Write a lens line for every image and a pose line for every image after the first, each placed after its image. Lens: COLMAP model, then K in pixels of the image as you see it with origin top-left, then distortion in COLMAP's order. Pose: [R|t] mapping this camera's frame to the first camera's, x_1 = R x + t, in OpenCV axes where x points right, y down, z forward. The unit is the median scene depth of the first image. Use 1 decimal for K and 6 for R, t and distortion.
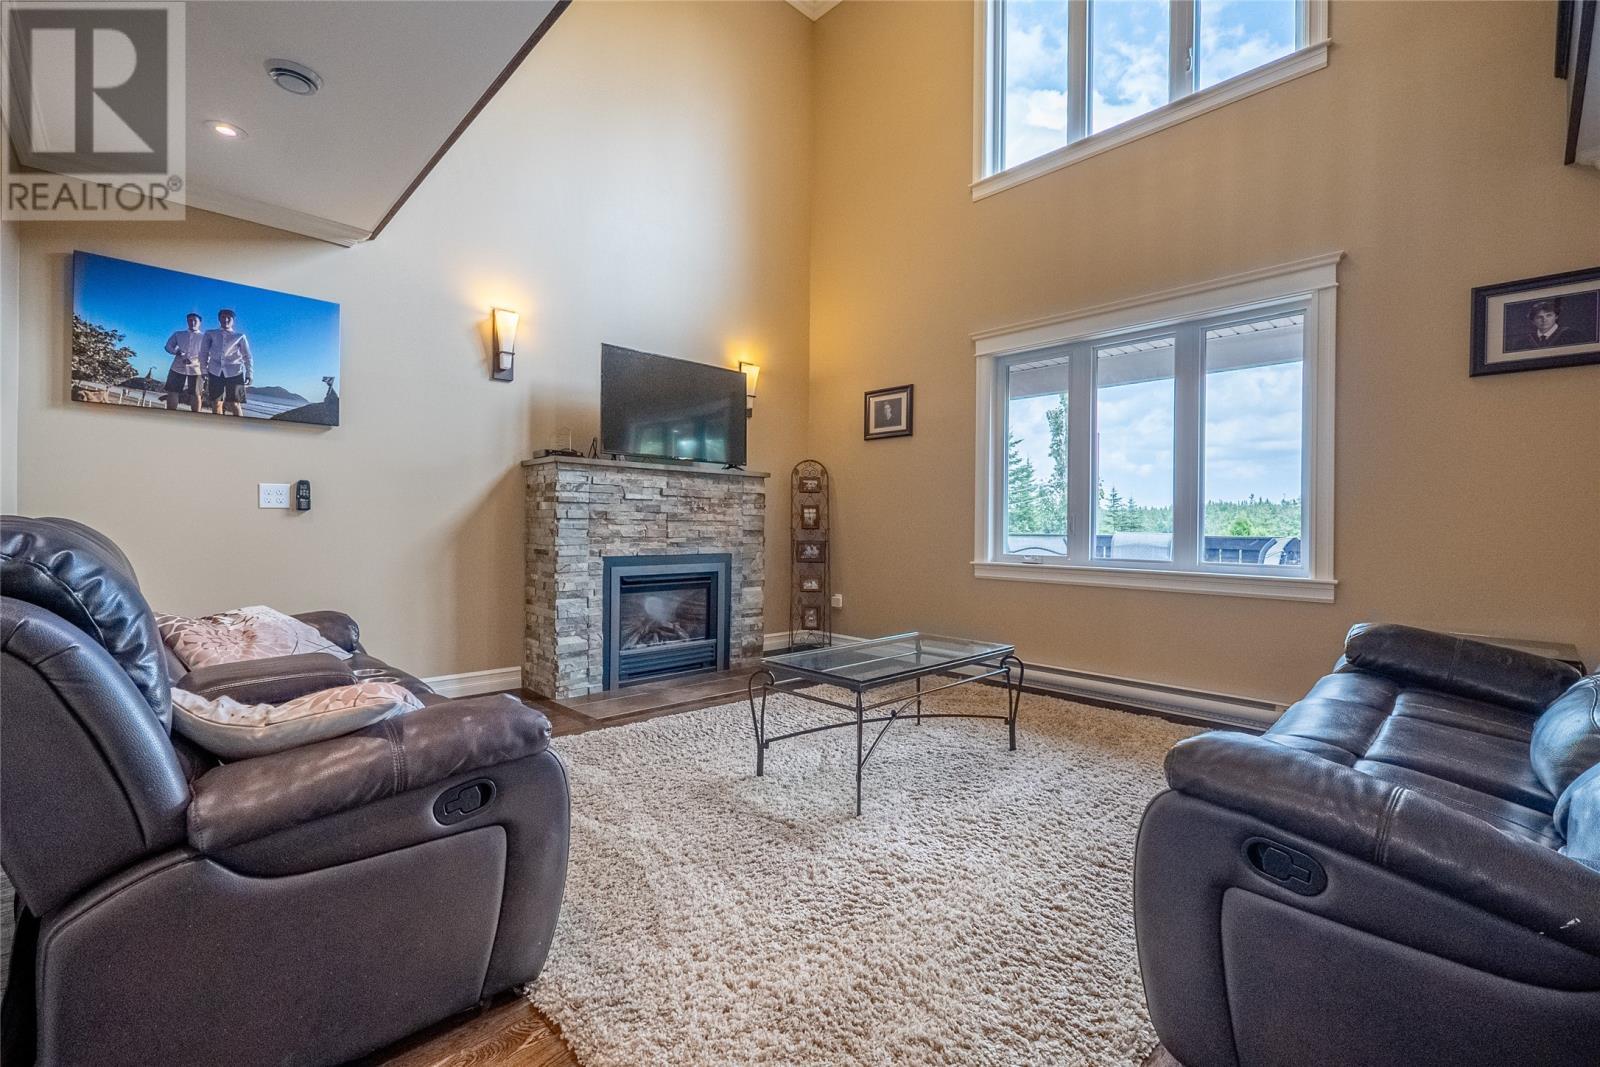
lens RADIAL K [[690.7, 0, 798.8], [0, 690.7, 523.3], [0, 0, 1]] dist [0.002339, 0.002761]
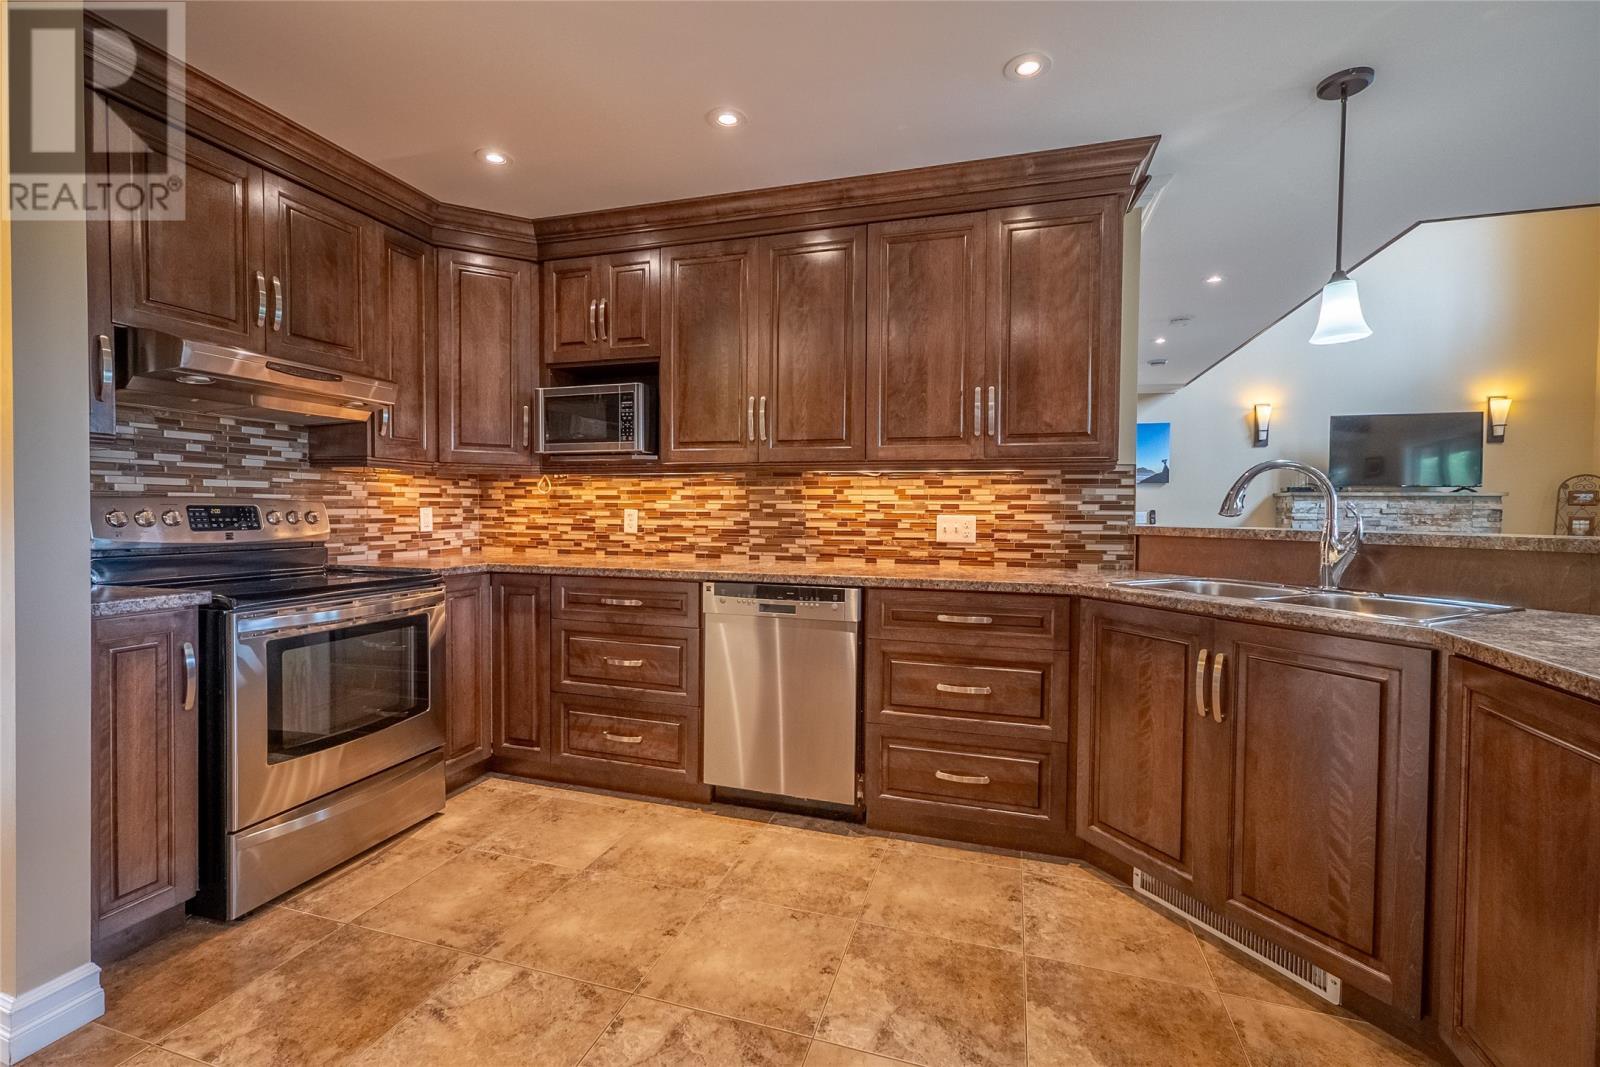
lens RADIAL K [[690.7, 0, 796.2], [0, 690.7, 526.5], [0, 0, 1]] dist [0.002339, 0.002761]
pose [[0.492276, 0.016403, -0.870285, 0.489789], [-0.000854, 0.999831, 0.018362, -0.041961], [0.870439, -0.008296, 0.492207, -0.826221]]
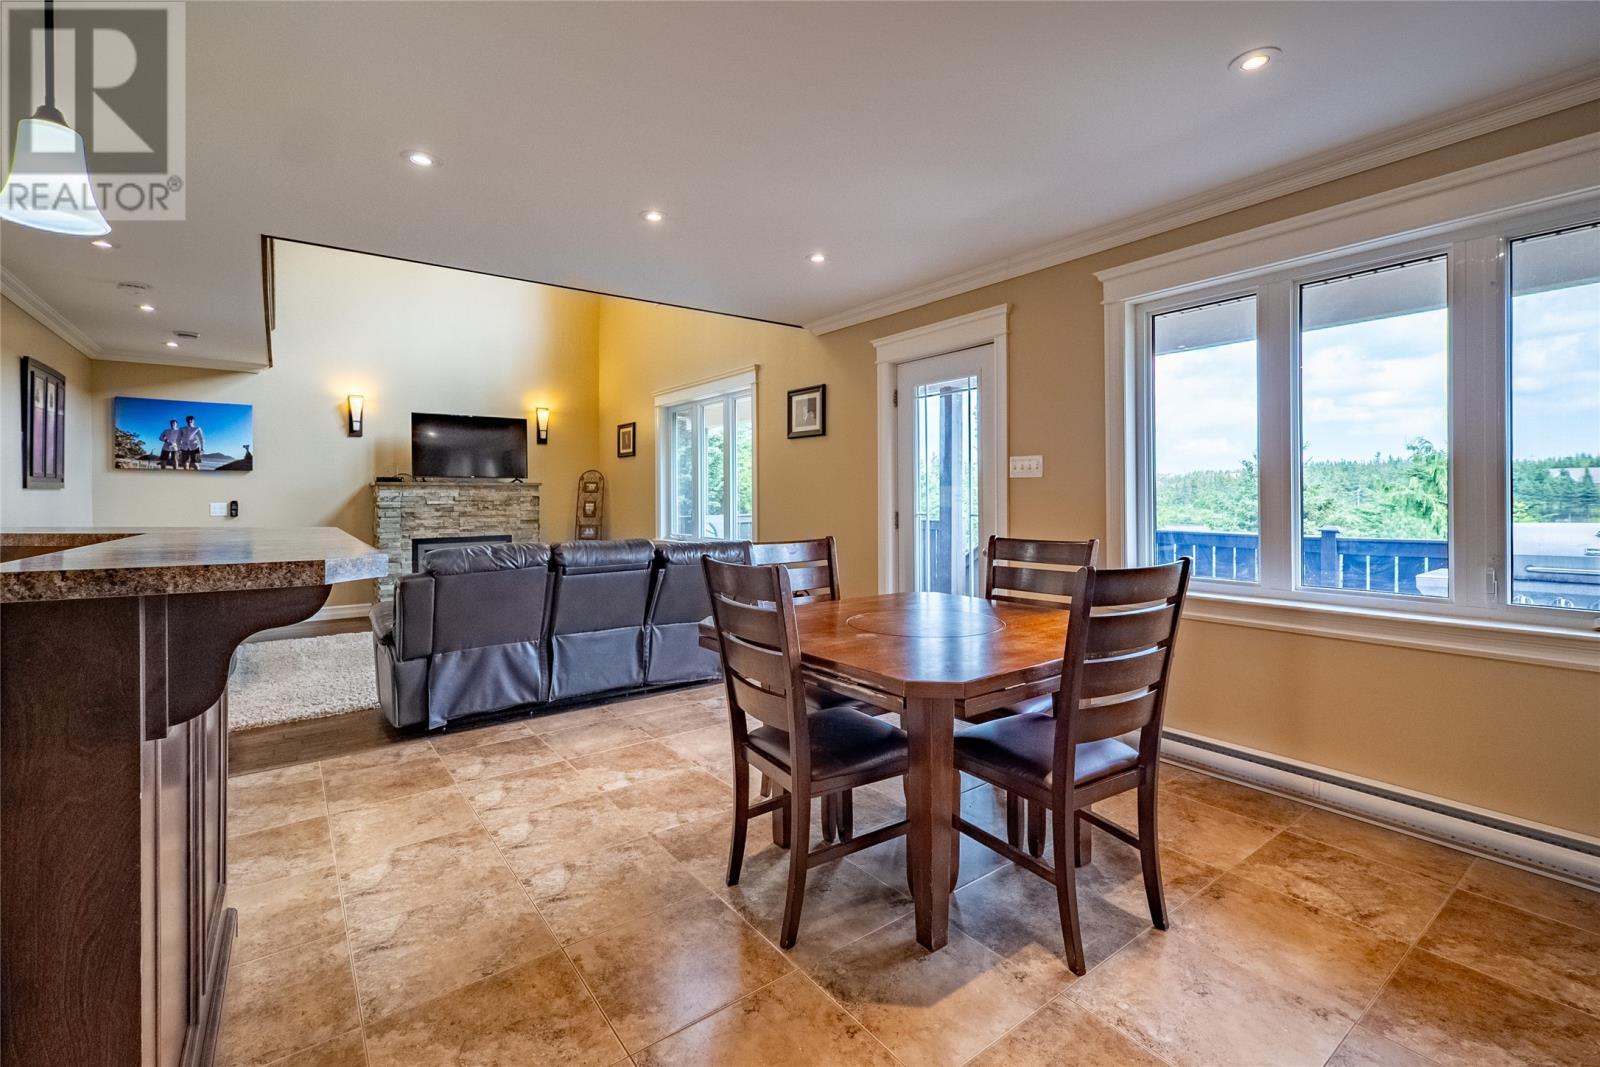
lens RADIAL K [[690.7, 0, 799.6], [0, 690.7, 491.0], [0, 0, 1]] dist [0.002339, 0.002761]
pose [[0.993662, -0.017804, -0.110987, 0.863827], [0.017673, 0.999841, -0.002161, -0.048906], [0.111008, 0.000186, 0.993819, -0.592892]]
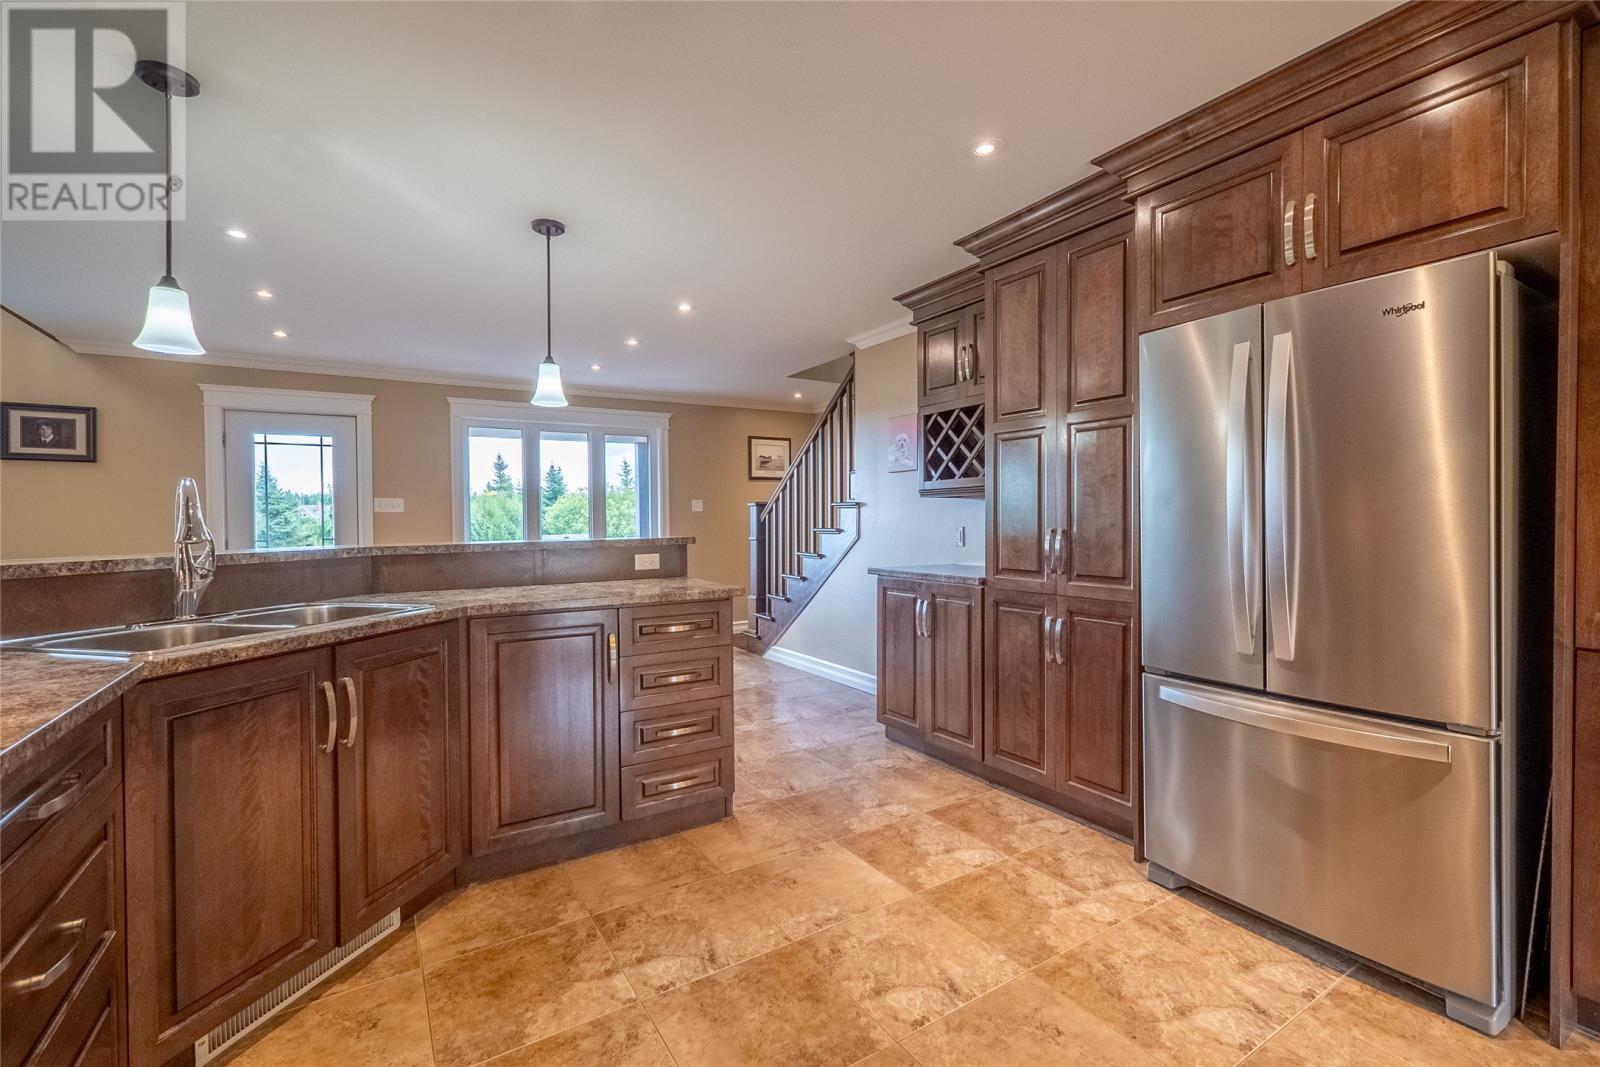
lens RADIAL K [[690.7, 0, 795.8], [0, 690.7, 526.4], [0, 0, 1]] dist [0.002339, 0.002761]
pose [[0.197494, -0.023086, 0.980032, -0.140322], [0.010265, 0.999717, 0.021481, -0.055954], [-0.980250, 0.005818, 0.197675, -0.739505]]
